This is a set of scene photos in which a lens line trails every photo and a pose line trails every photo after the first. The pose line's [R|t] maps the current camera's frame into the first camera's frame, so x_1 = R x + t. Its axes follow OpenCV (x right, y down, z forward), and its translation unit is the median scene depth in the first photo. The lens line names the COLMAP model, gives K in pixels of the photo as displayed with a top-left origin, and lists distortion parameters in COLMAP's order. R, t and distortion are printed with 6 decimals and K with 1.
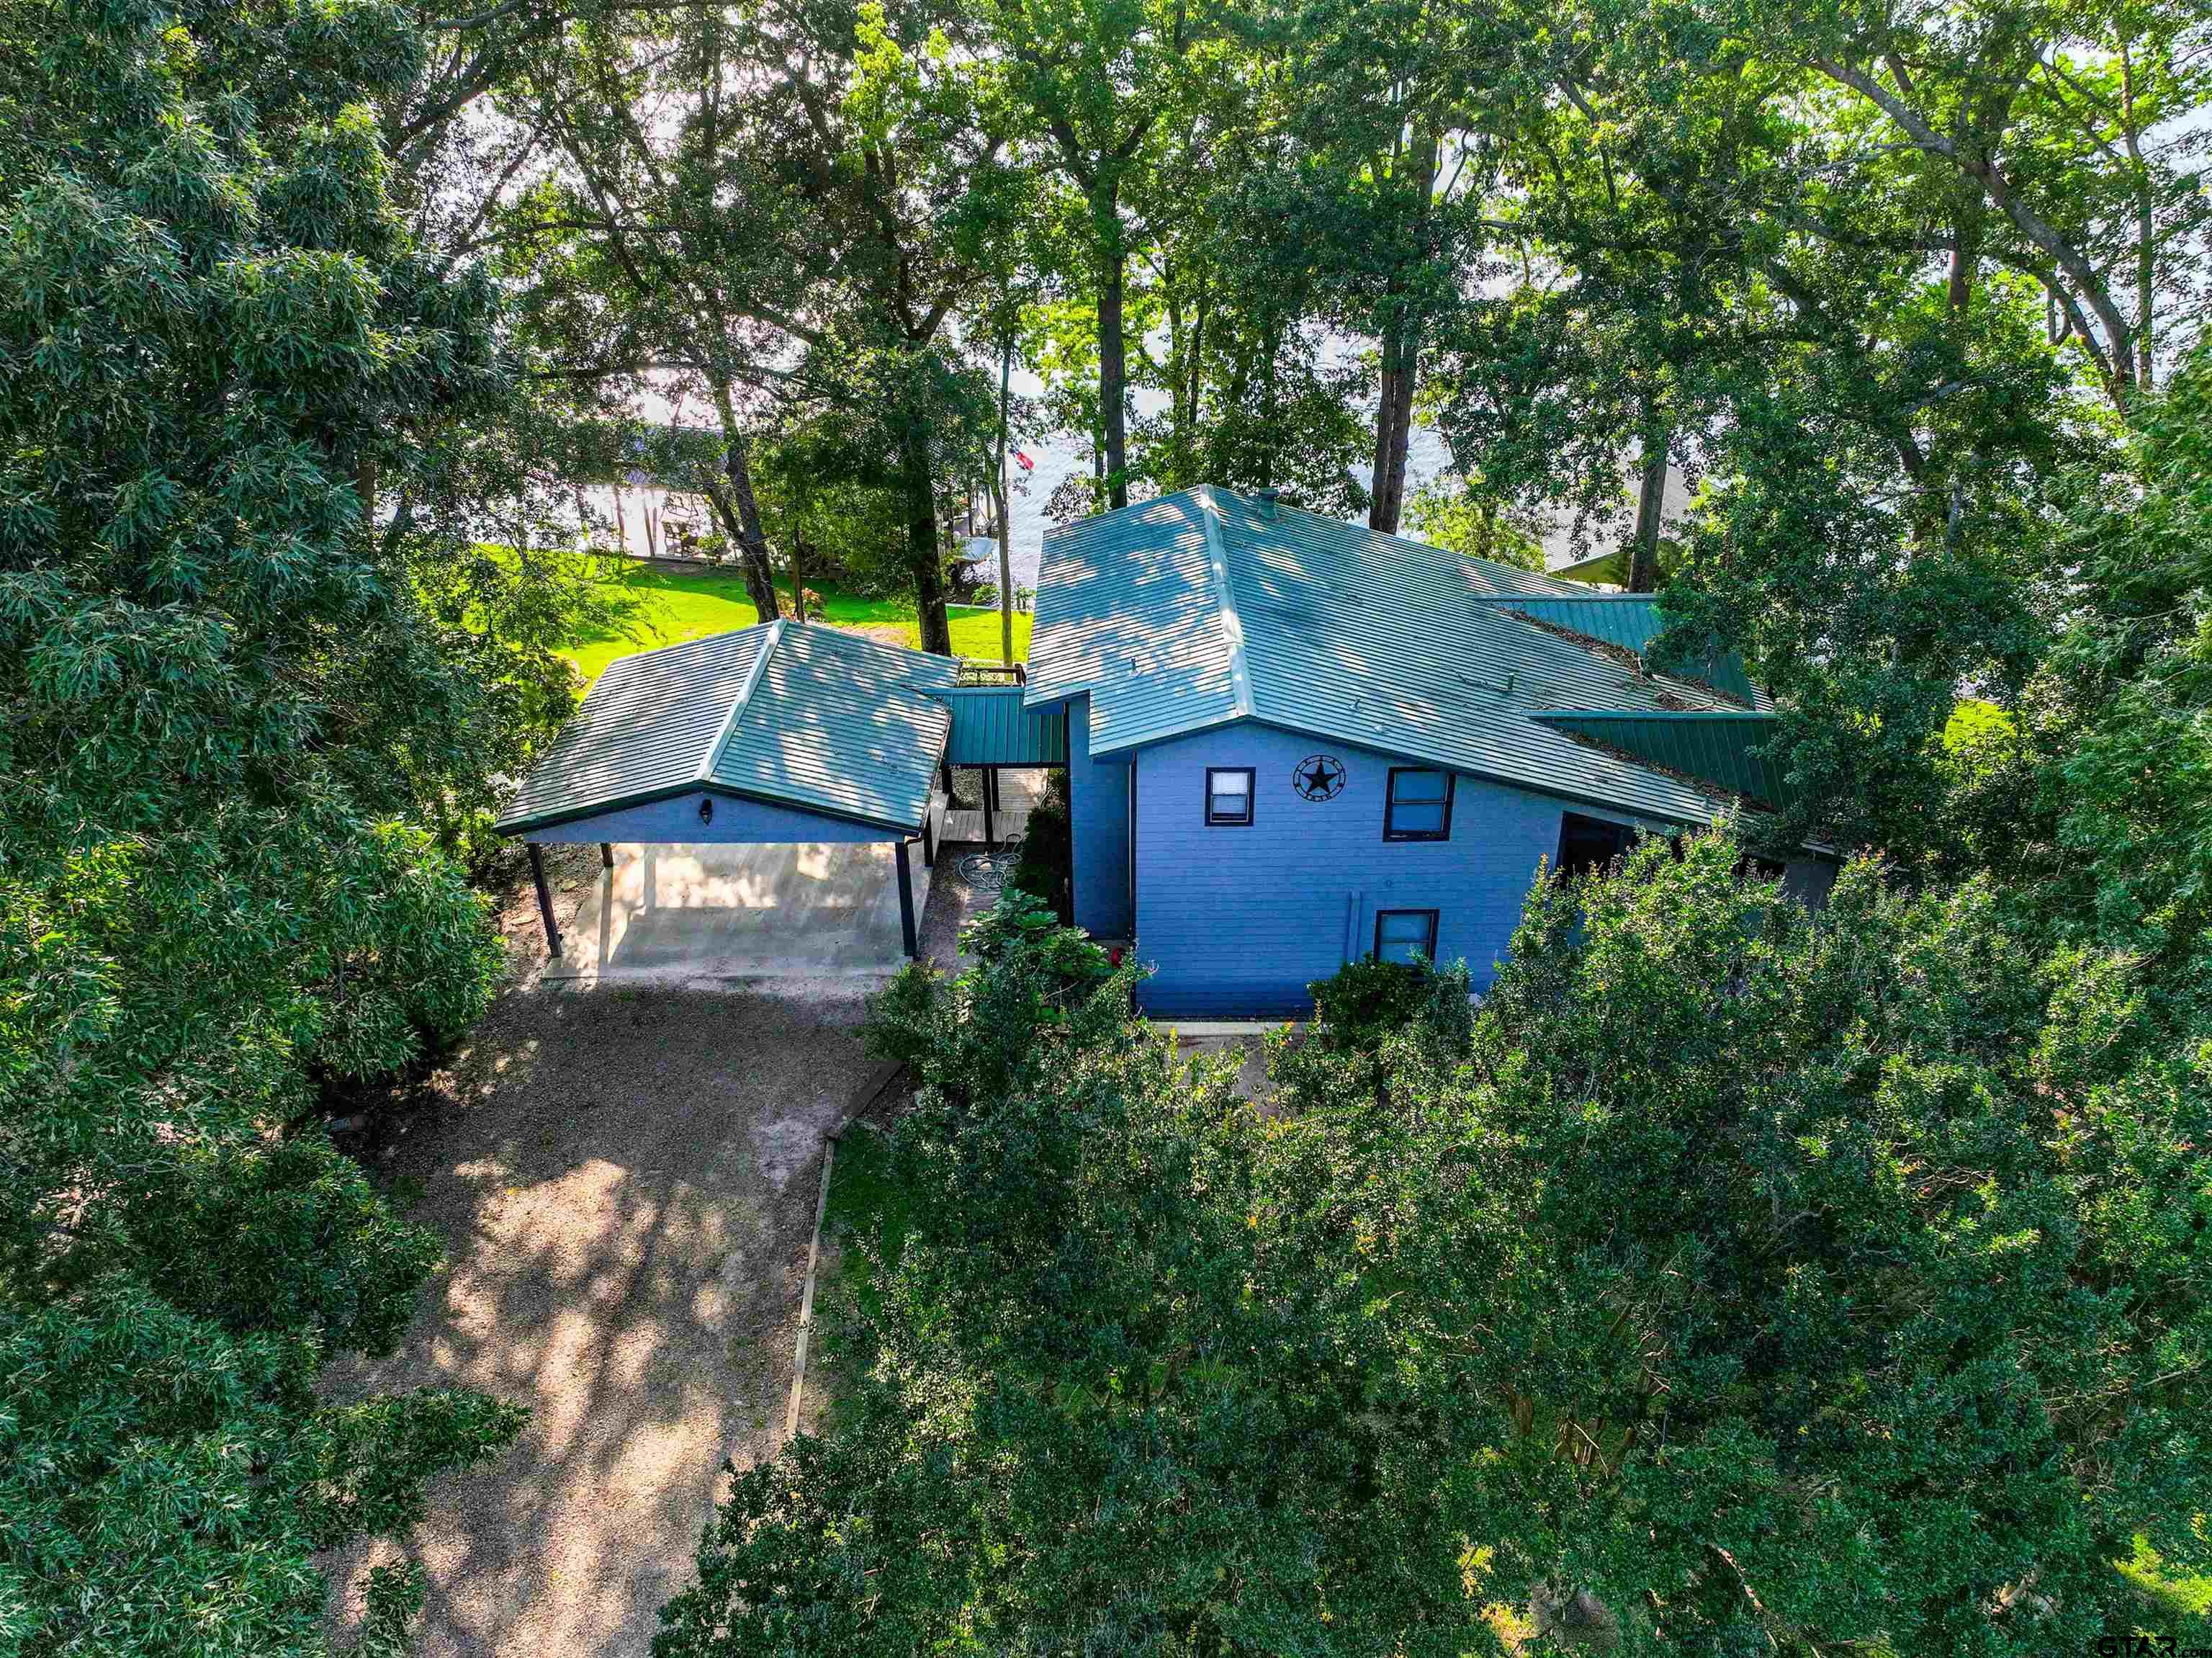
lens RADIAL K [[1546.0, 0, 1106.0], [0, 1546.0, 829.0], [0, 0, 1]] dist [-0.001915, 0.004058]
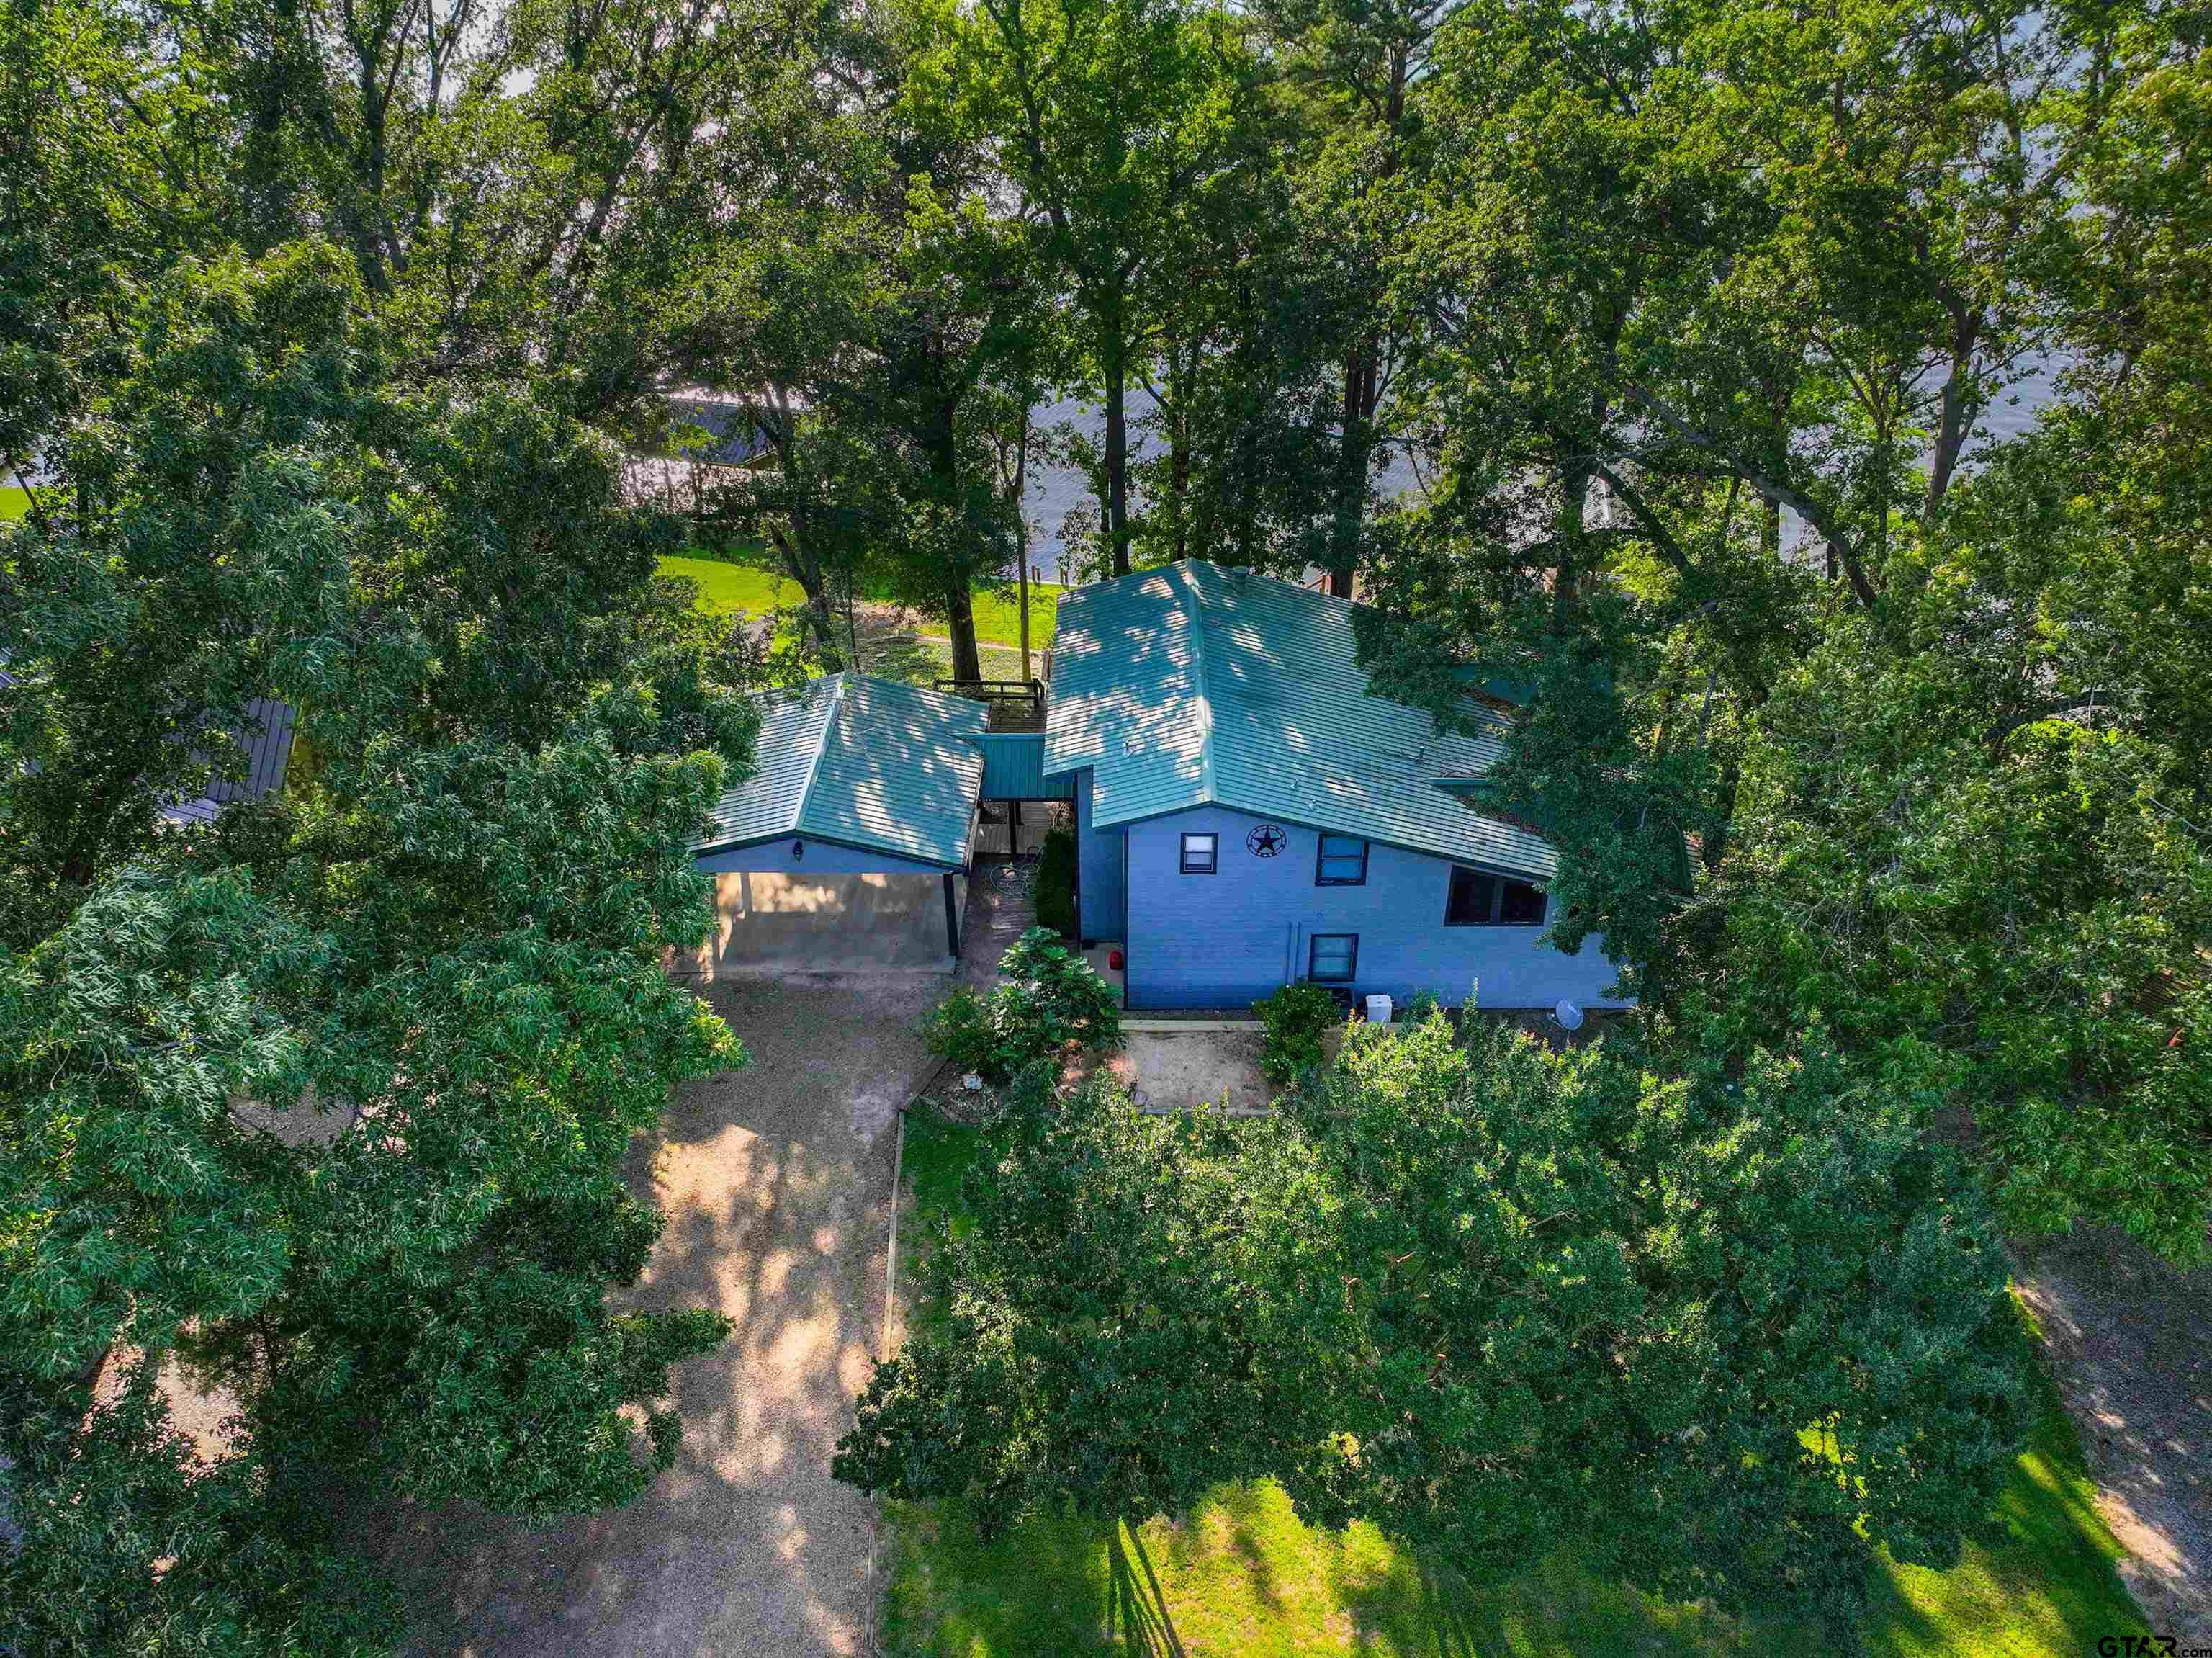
lens RADIAL K [[1581.6, 0, 1106.0], [0, 1581.6, 829.0], [0, 0, 1]] dist [0.021140, 0.001155]
pose [[0.999956, 0.006854, -0.006442, 0.008979], [-0.006179, 0.995017, 0.099513, -0.171109], [0.007092, -0.099469, 0.995015, -0.334533]]
